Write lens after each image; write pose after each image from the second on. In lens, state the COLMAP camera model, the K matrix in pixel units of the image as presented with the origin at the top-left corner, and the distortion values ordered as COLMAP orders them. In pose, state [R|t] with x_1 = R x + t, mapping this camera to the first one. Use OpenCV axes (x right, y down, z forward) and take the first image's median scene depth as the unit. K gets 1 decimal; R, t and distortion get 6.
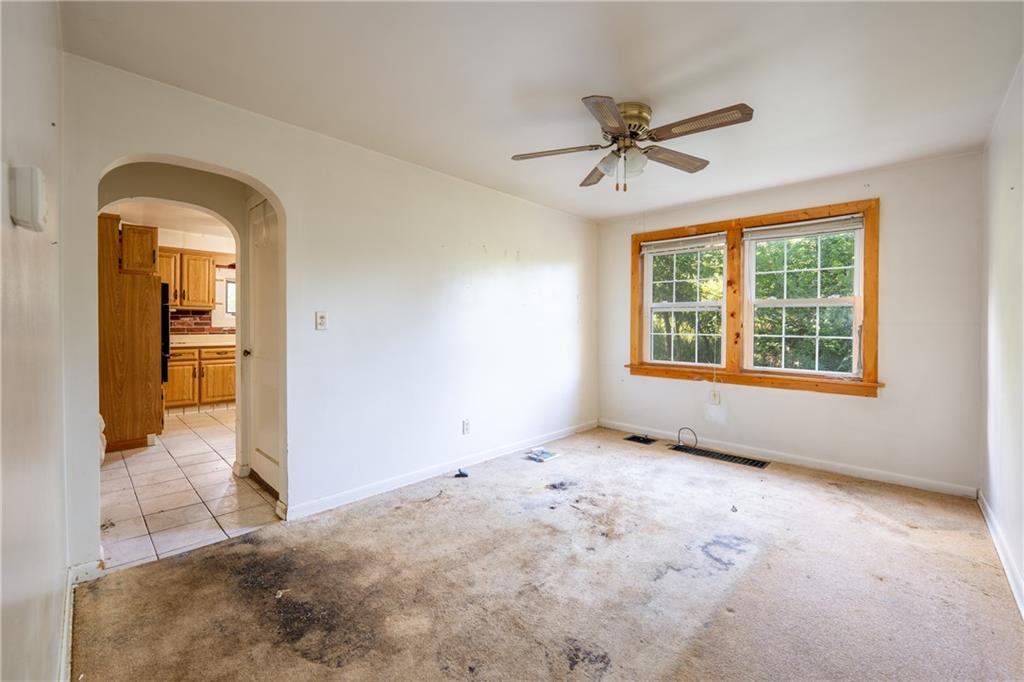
lens RADIAL K [[432.2, 0, 504.5], [0, 432.2, 337.1], [0, 0, 1]] dist [0.000861, -0.000113]
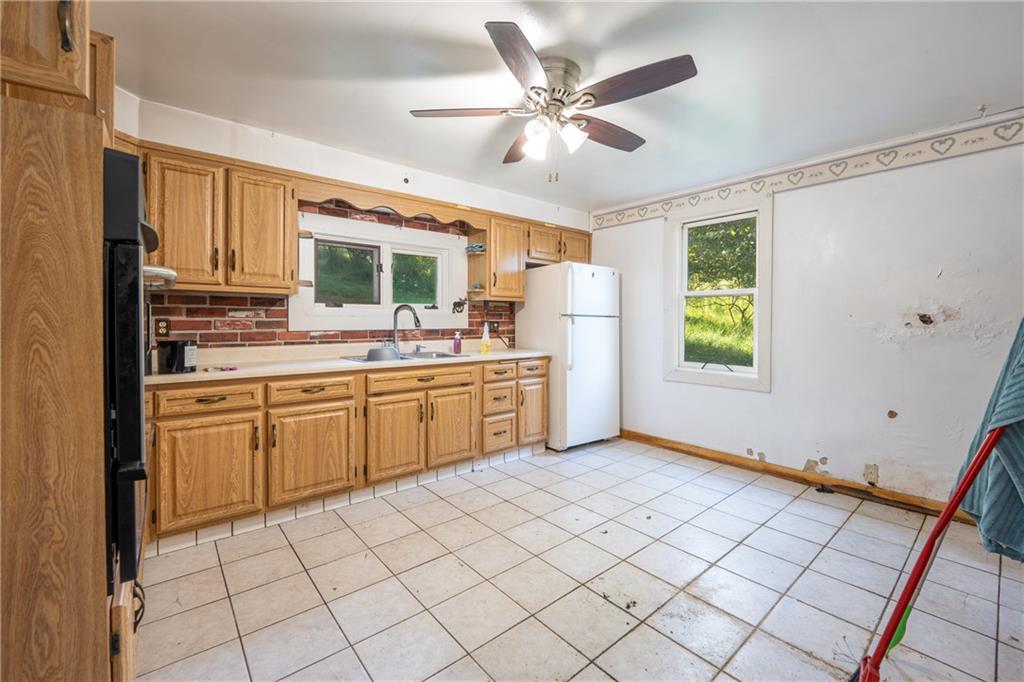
lens RADIAL K [[432.2, 0, 518.5], [0, 432.2, 338.1], [0, 0, 1]] dist [0.000861, -0.000113]
pose [[0.996165, 0.001043, -0.087484, -0.405301], [-0.000445, 0.999976, 0.006857, -0.019859], [0.087489, -0.006791, 0.996142, 0.576547]]
